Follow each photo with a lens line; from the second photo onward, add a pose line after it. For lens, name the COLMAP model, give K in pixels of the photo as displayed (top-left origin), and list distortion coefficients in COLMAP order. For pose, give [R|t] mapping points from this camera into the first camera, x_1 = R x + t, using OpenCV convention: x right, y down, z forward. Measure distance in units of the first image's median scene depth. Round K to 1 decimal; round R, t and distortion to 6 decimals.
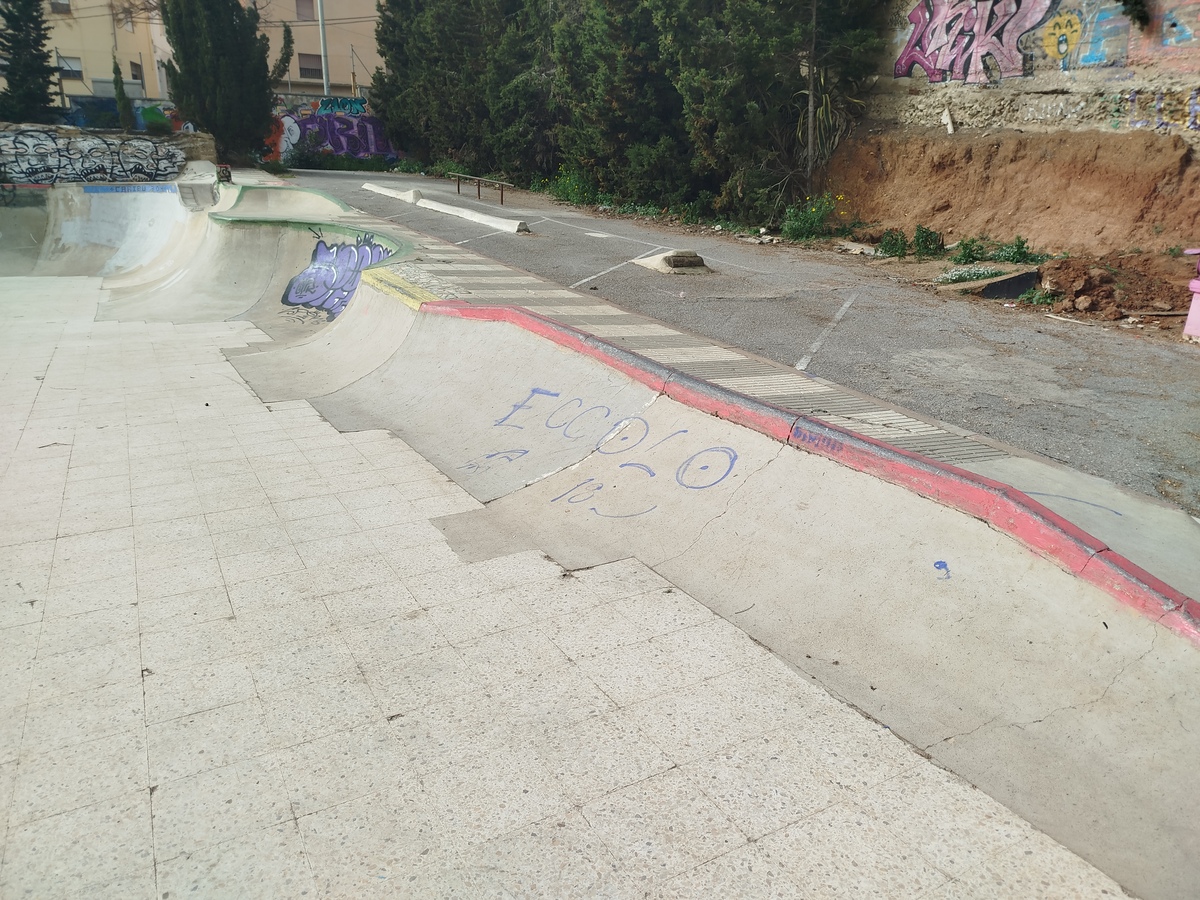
lens RADIAL K [[834.6, 0, 597.5], [0, 834.6, 448.6], [0, 0, 1]] dist [0.014281, -0.014838]
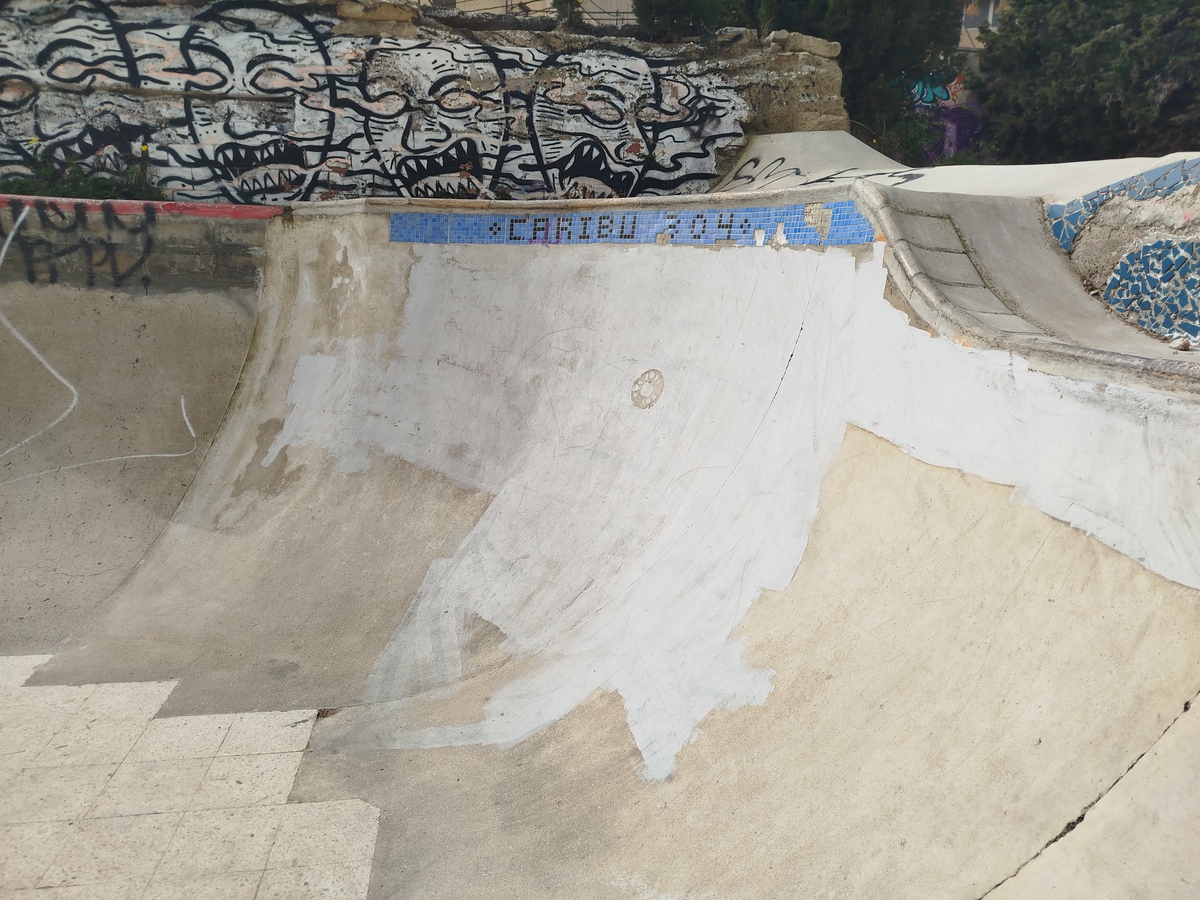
lens RADIAL K [[834.6, 0, 601.0], [0, 834.6, 450.2], [0, 0, 1]] dist [0.014281, -0.014838]
pose [[0.937789, 0.100556, -0.332326, -0.279745], [-0.122499, 0.991416, -0.045693, -0.144119], [0.324879, 0.083560, 0.942057, 0.474715]]
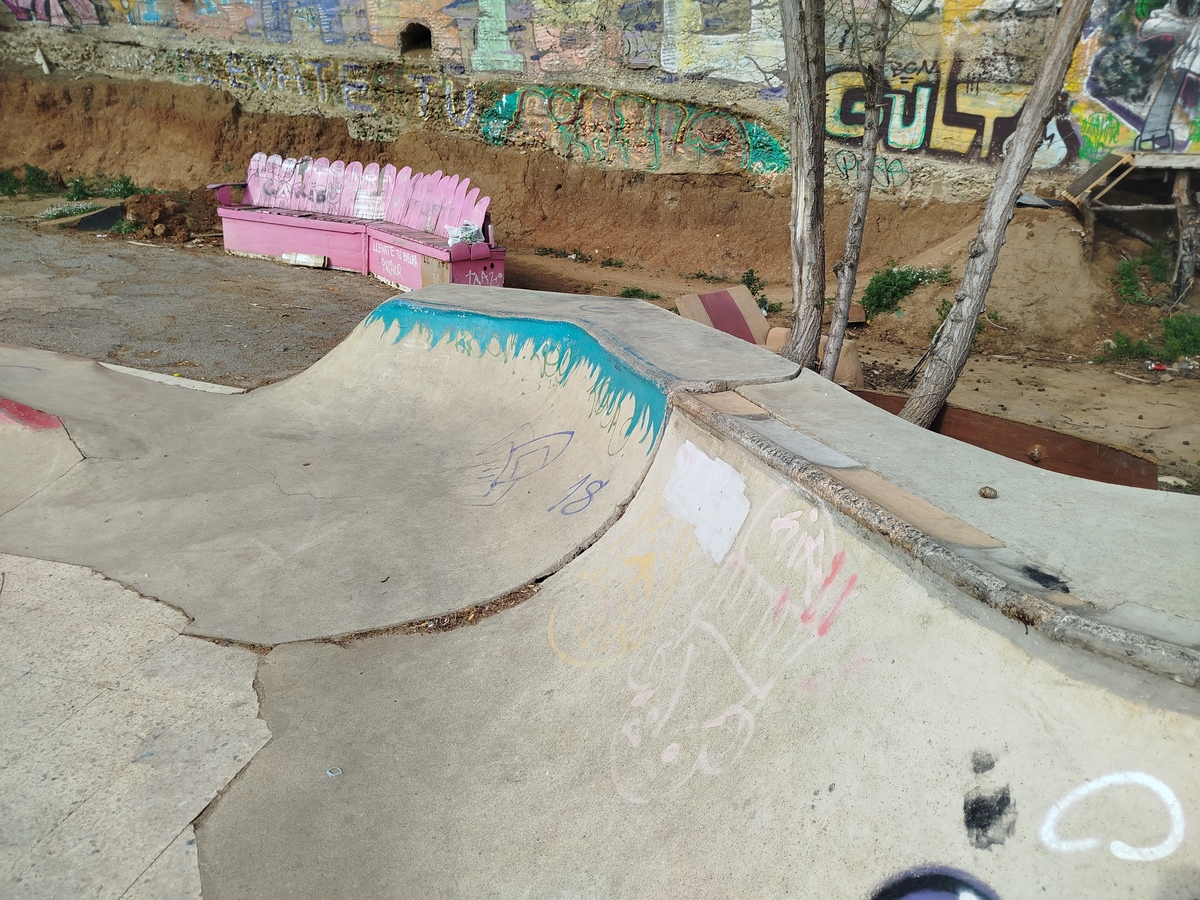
lens RADIAL K [[834.6, 0, 602.8], [0, 834.6, 451.4], [0, 0, 1]] dist [0.014281, -0.014838]
pose [[0.690071, -0.240764, 0.682520, 0.093250], [0.186588, 0.970349, 0.153646, 0.064941], [-0.699276, 0.021323, 0.714534, -0.287319]]
